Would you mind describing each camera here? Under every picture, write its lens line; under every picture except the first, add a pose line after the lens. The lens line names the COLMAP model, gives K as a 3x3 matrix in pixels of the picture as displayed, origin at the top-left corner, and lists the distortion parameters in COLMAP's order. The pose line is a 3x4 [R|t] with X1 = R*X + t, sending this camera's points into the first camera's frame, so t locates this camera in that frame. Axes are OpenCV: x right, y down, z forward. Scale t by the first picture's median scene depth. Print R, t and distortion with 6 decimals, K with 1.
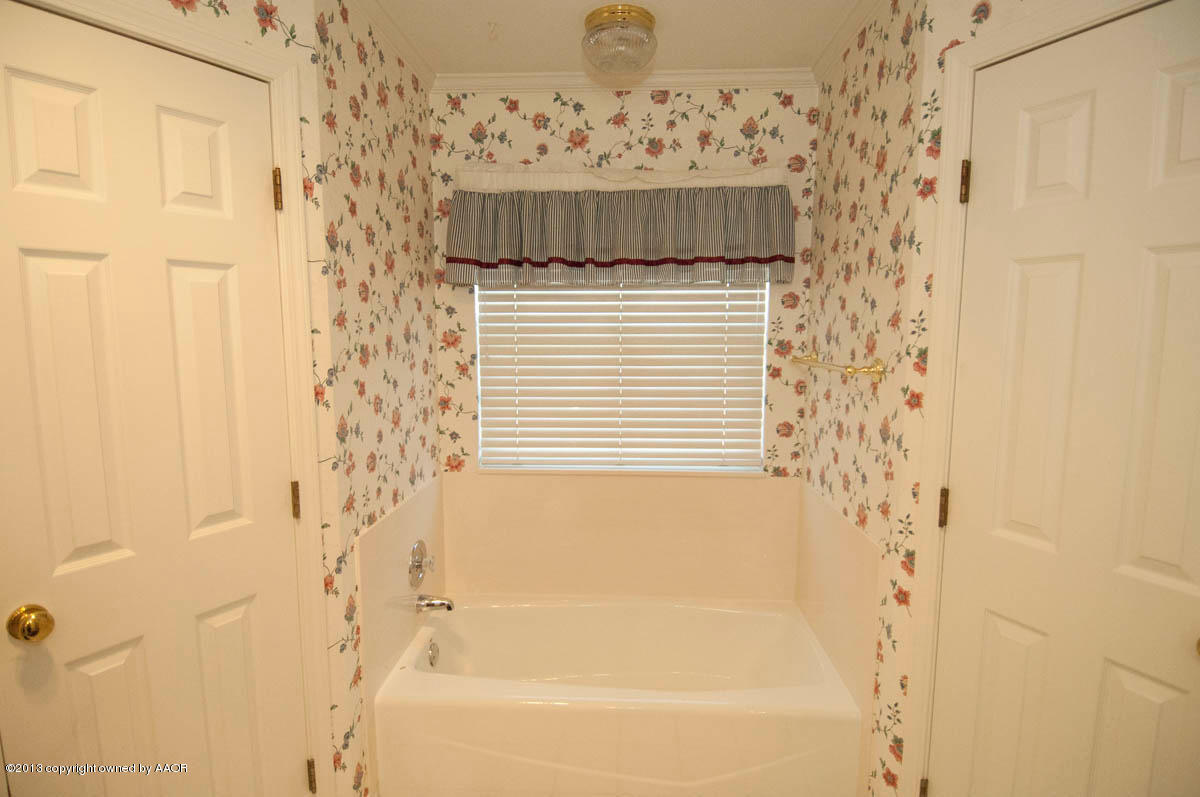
lens RADIAL K [[631.2, 0, 592.2], [0, 631.2, 406.5], [0, 0, 1]] dist [0.030684, -0.032555]
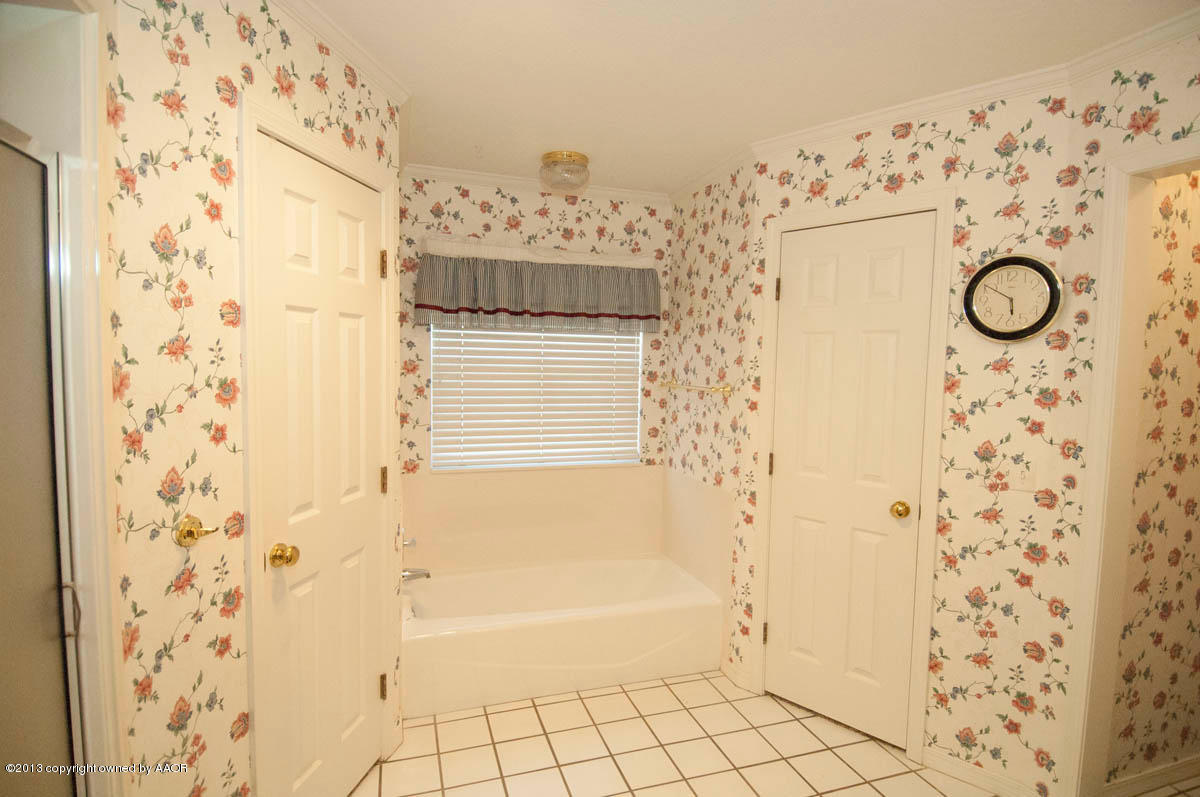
lens RADIAL K [[631.2, 0, 600.4], [0, 631.2, 407.8], [0, 0, 1]] dist [0.030684, -0.032555]
pose [[0.931568, -0.008768, 0.363462, -0.354639], [0.025022, 0.998885, -0.040038, 0.036941], [-0.362706, 0.046392, 0.930748, -0.327074]]
